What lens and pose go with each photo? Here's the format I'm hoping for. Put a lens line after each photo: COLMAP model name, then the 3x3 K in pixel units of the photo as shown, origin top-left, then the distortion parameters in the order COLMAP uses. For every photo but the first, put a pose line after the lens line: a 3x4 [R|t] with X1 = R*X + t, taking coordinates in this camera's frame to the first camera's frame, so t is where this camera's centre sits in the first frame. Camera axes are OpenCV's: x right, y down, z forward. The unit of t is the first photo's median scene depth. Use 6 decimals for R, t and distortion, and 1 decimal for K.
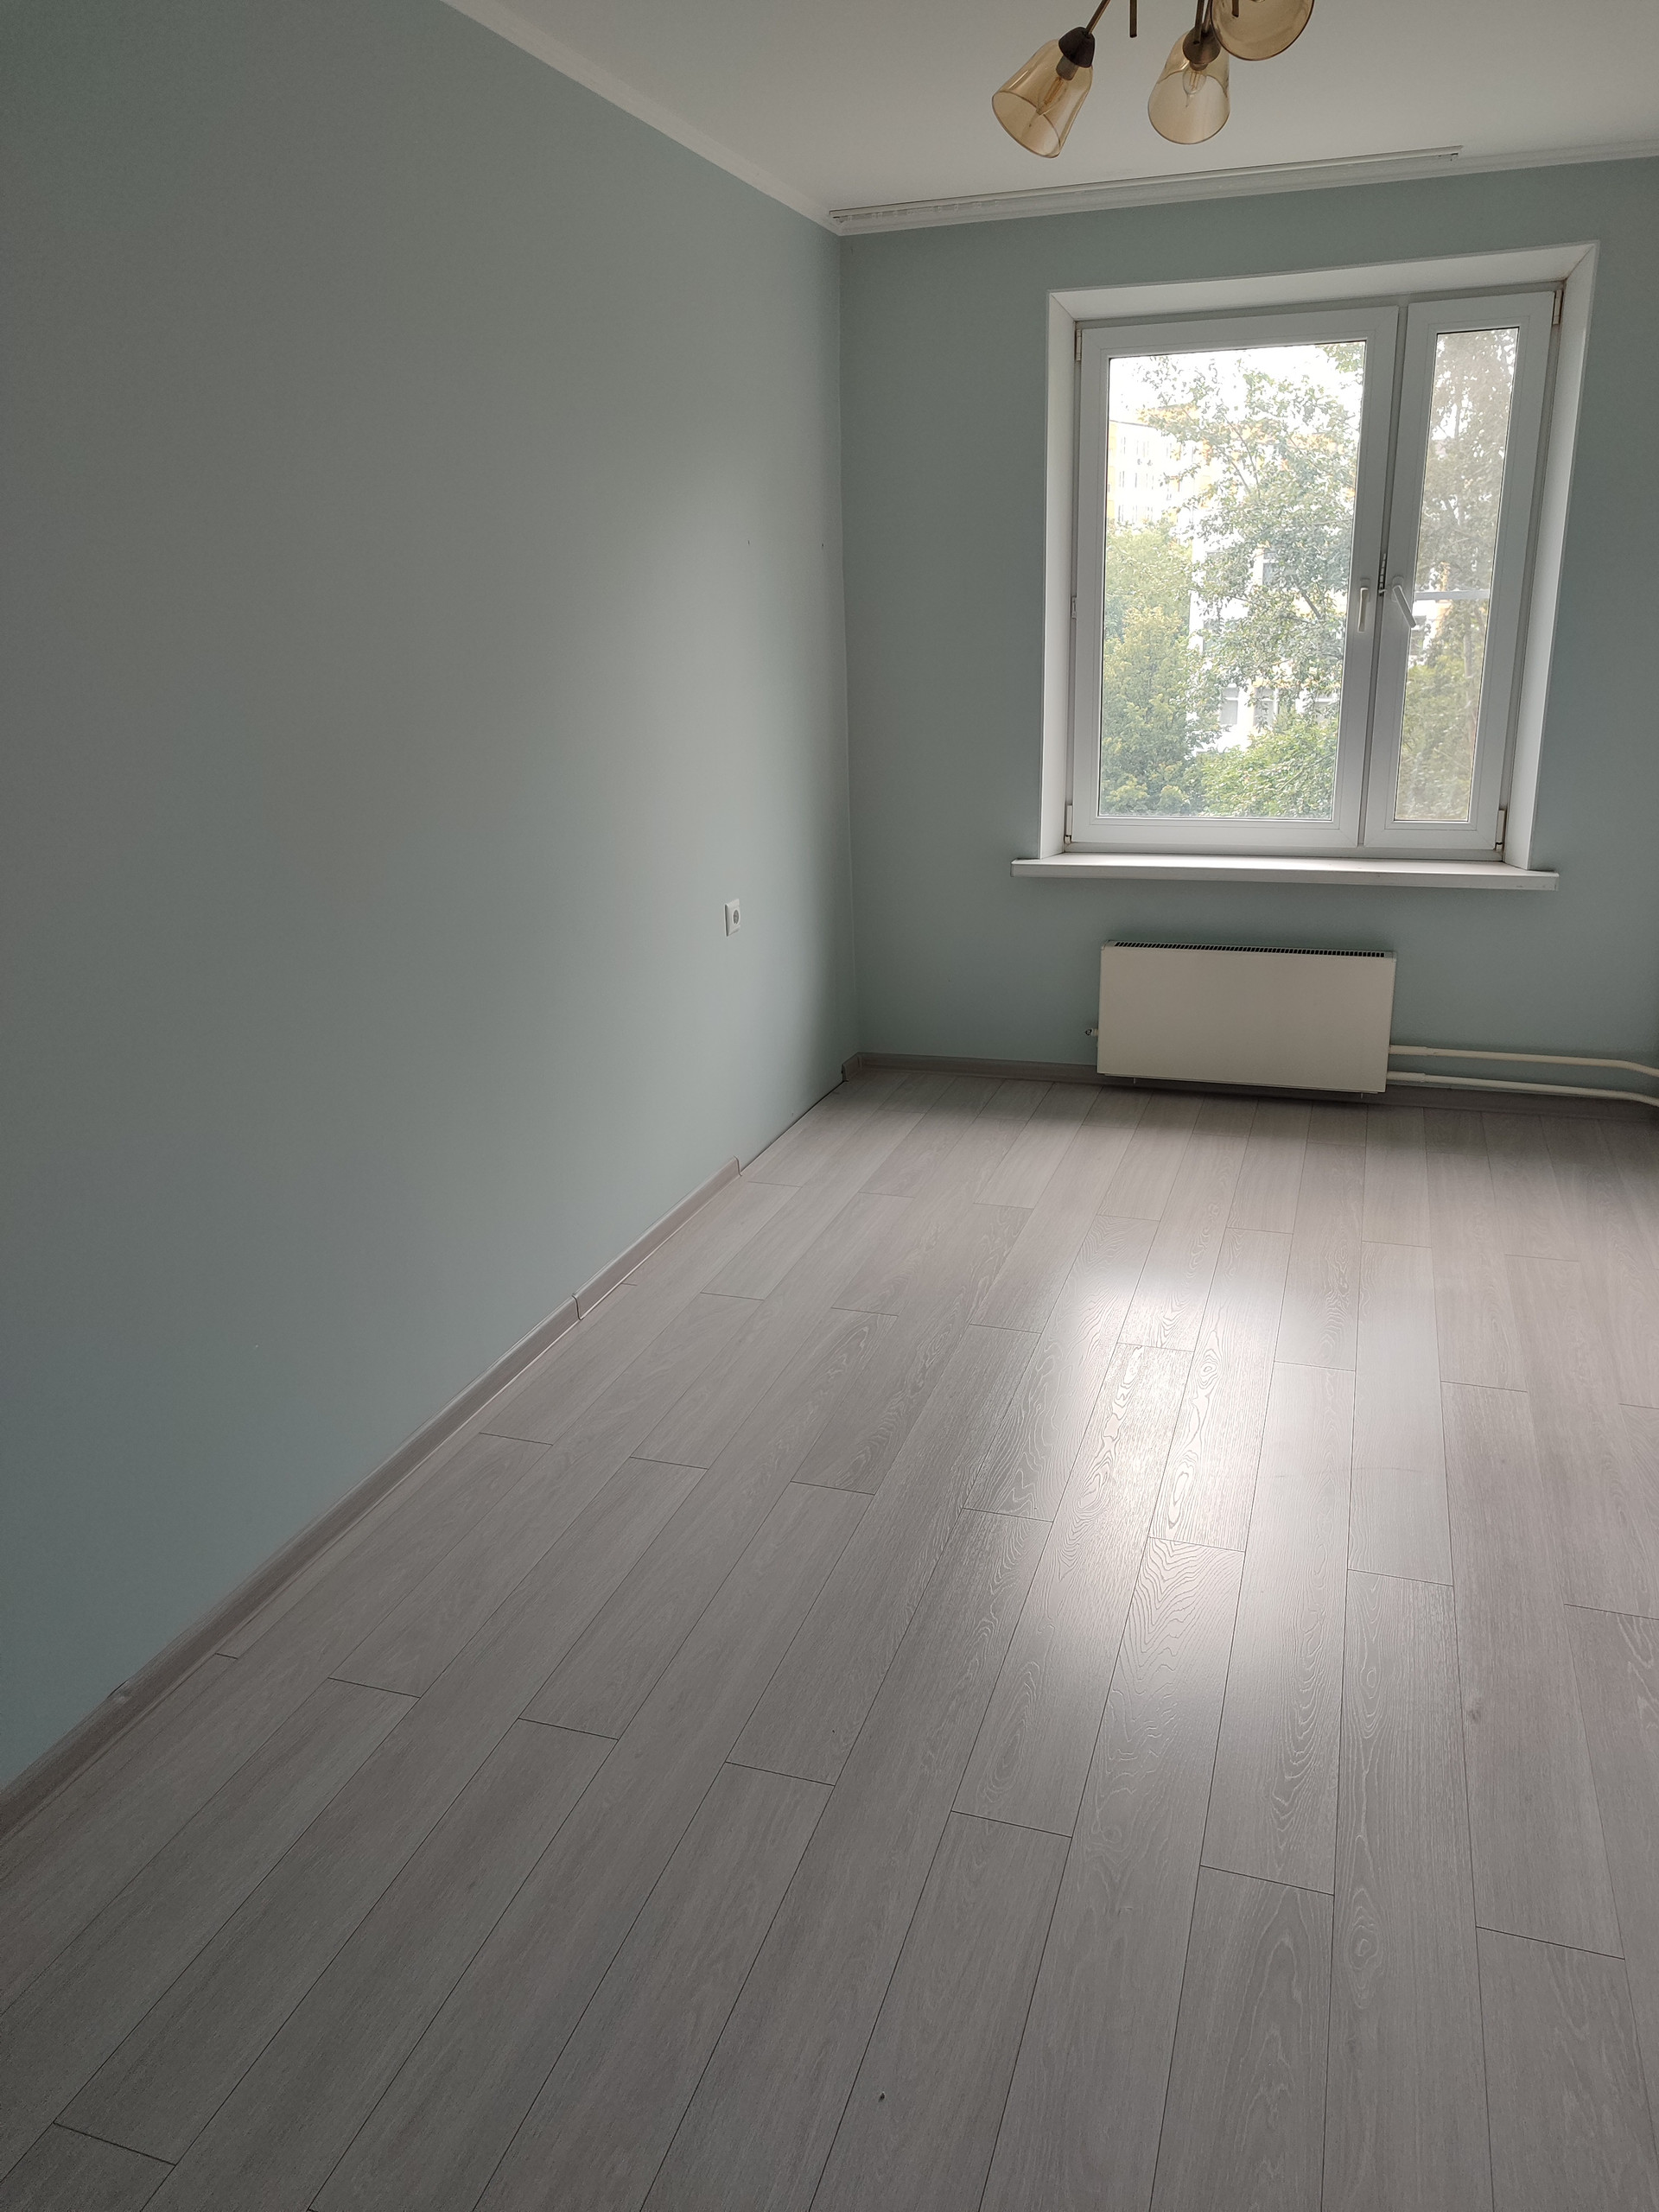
lens RADIAL K [[1579.3, 0, 829.5], [0, 1579.3, 1106.0], [0, 0, 1]] dist [0.030671, -0.026144]
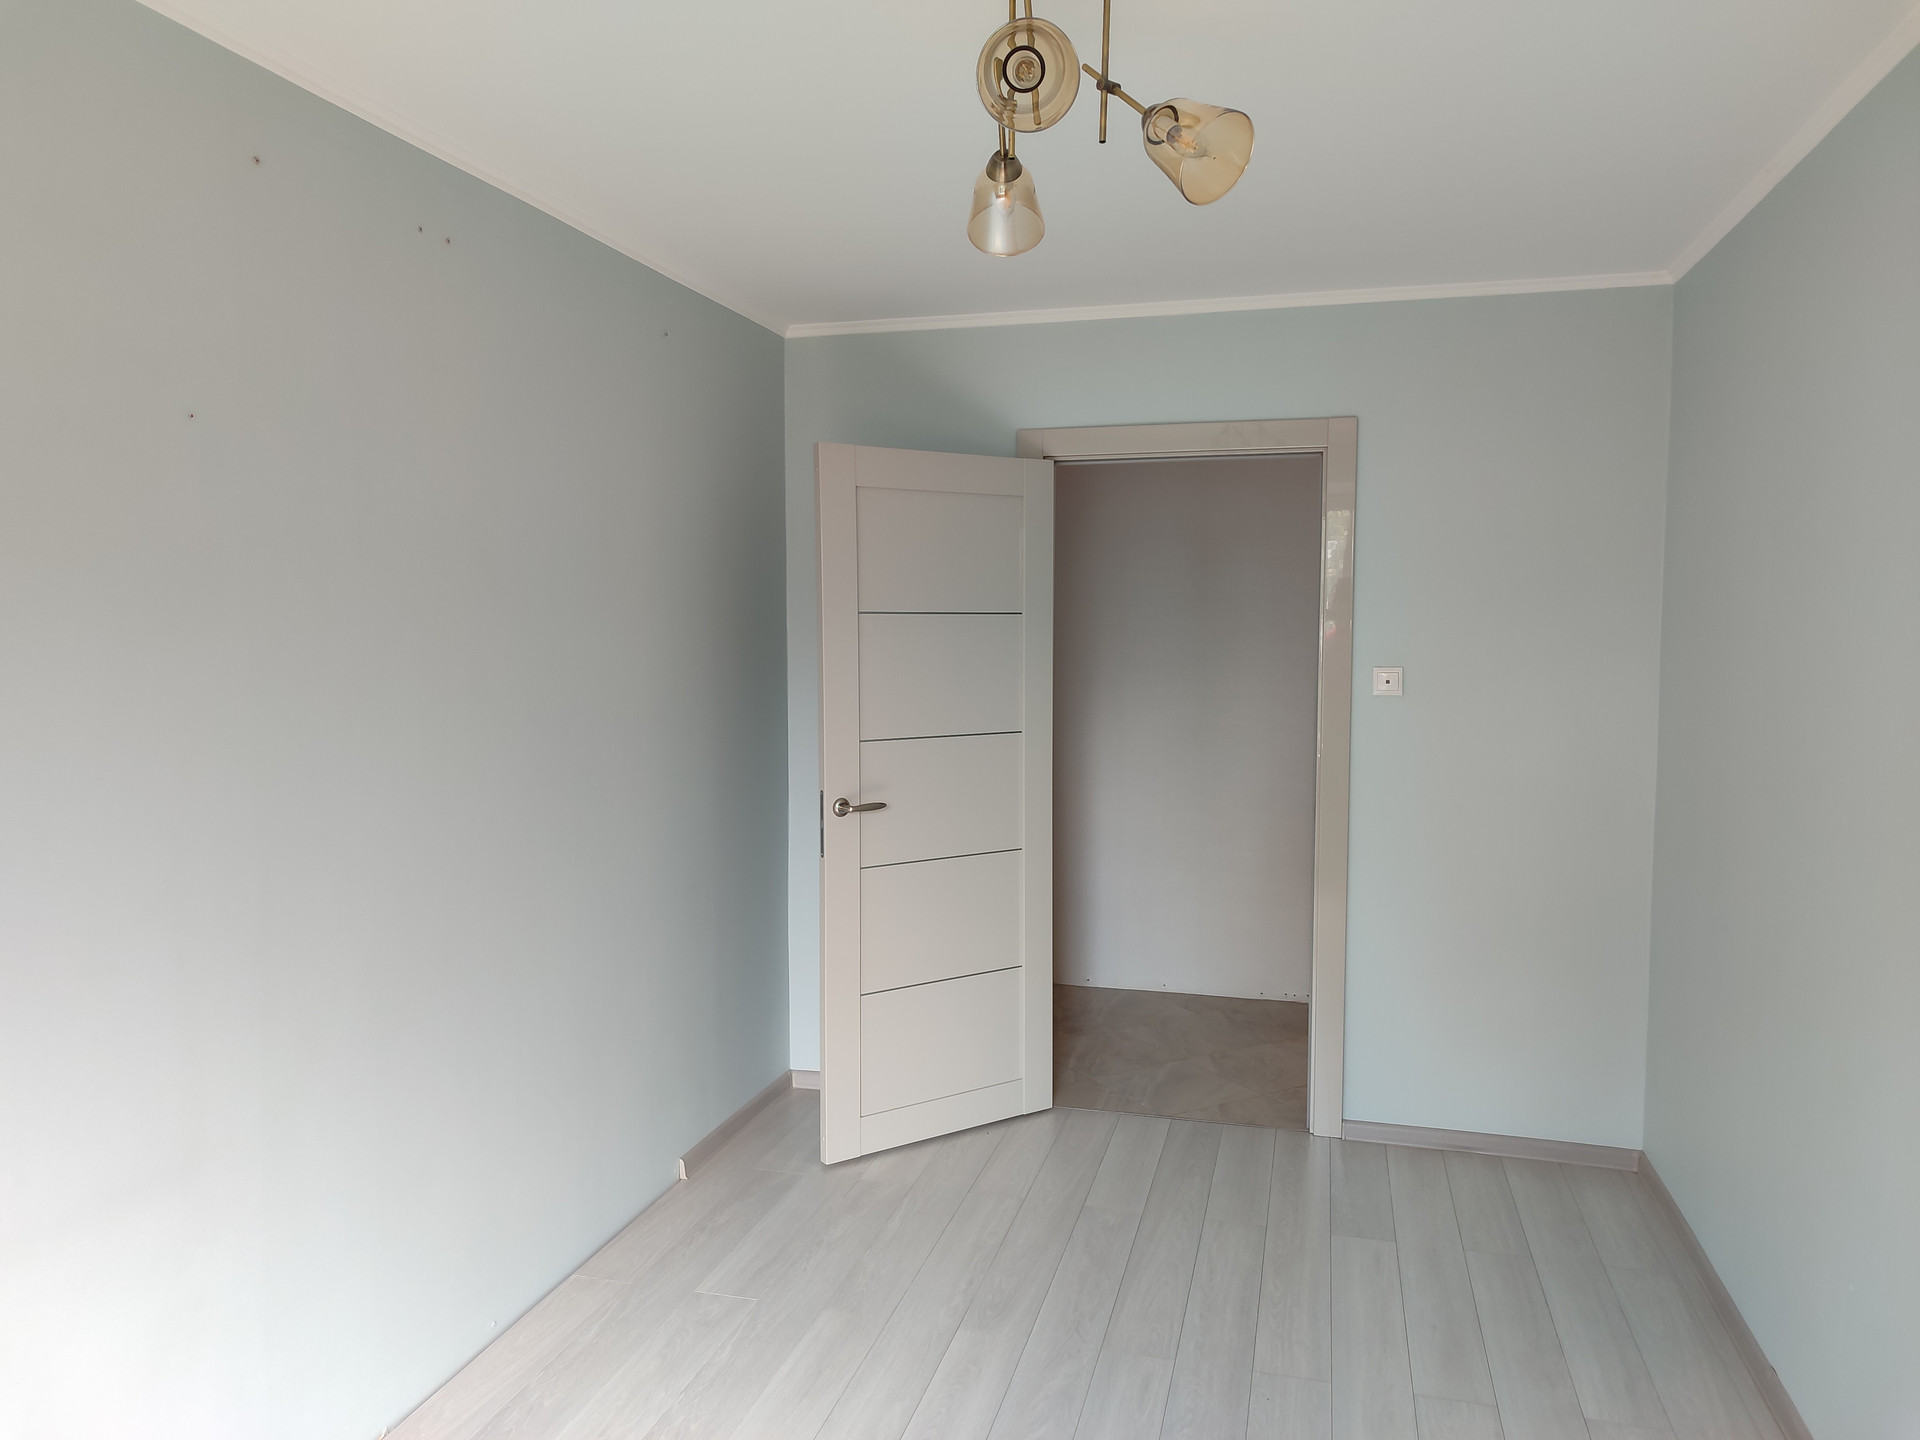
lens RADIAL K [[1370.8, 0, 957.9], [0, 1370.8, 716.6], [0, 0, 1]] dist [0.030671, -0.026144]
pose [[-0.997872, 0.028034, -0.058862, 0.167595], [0.003881, 0.926779, 0.375587, -0.320531], [0.065081, 0.374559, -0.924916, 0.944406]]
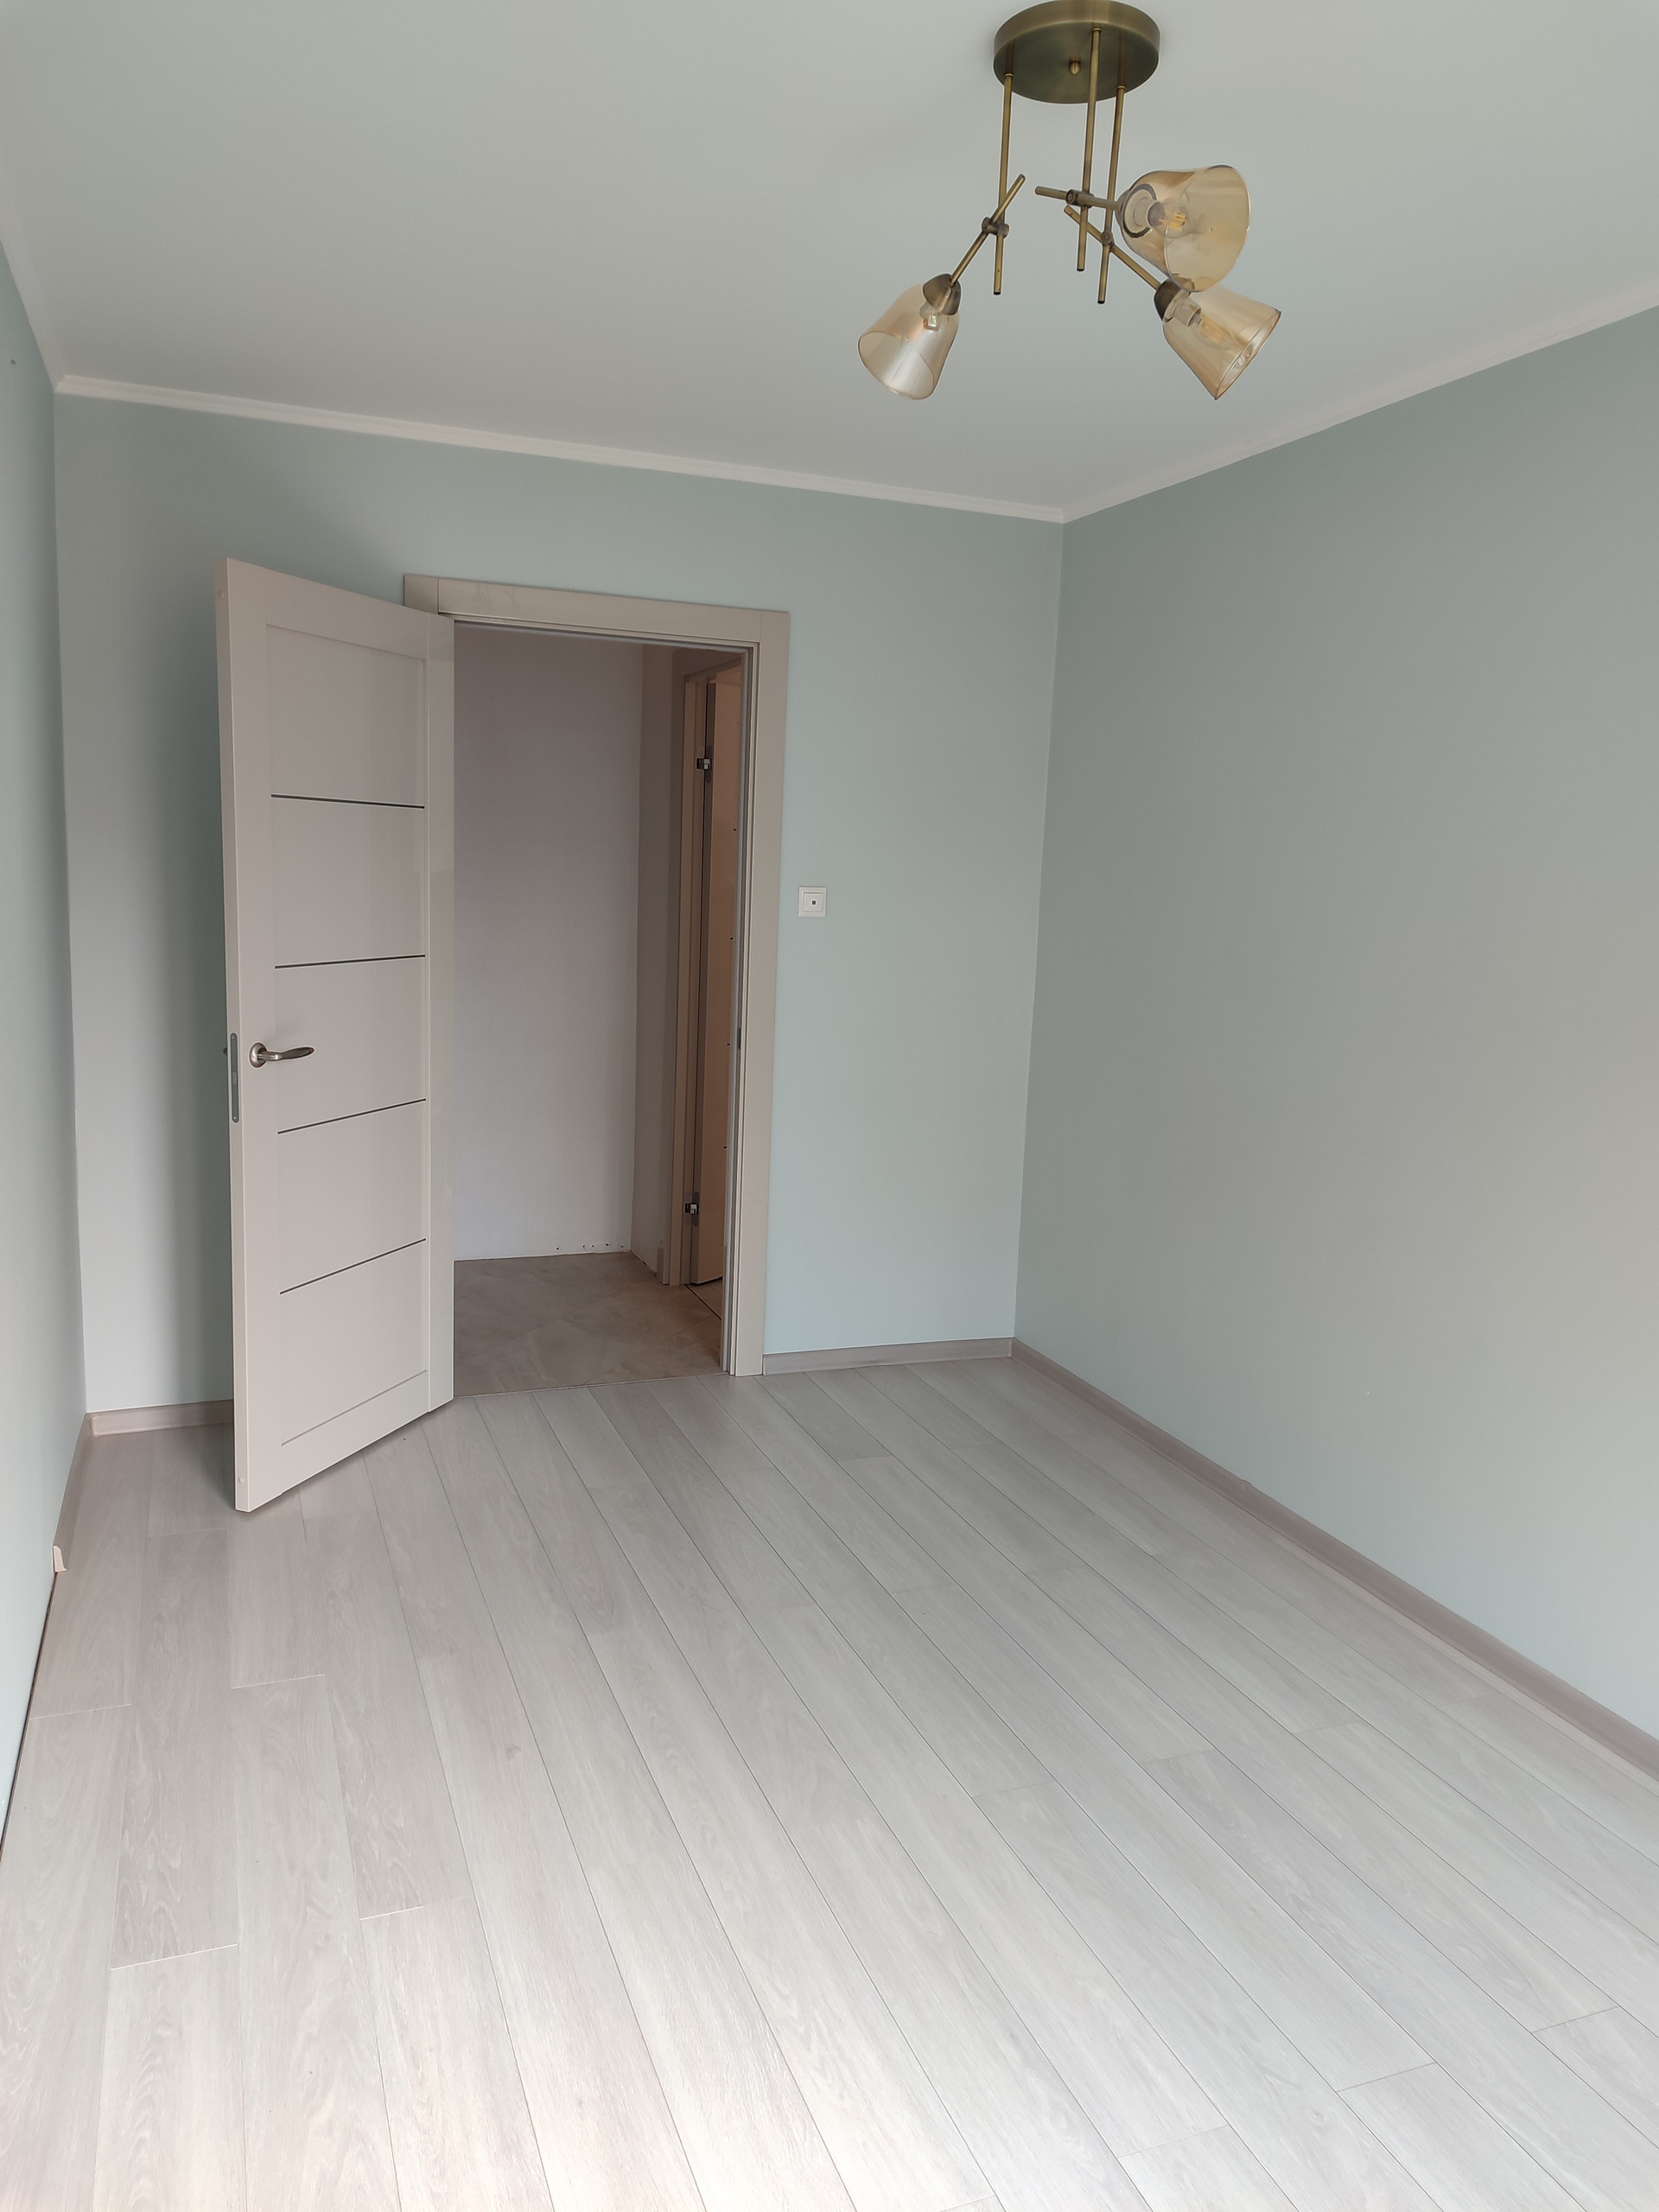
lens RADIAL K [[1579.3, 0, 829.5], [0, 1579.3, 1106.0], [0, 0, 1]] dist [0.030671, -0.026144]
pose [[-0.767572, 0.093243, -0.634144, 0.466828], [-0.217876, 0.892494, 0.394948, -0.282071], [0.602796, 0.441316, -0.664738, 0.845636]]
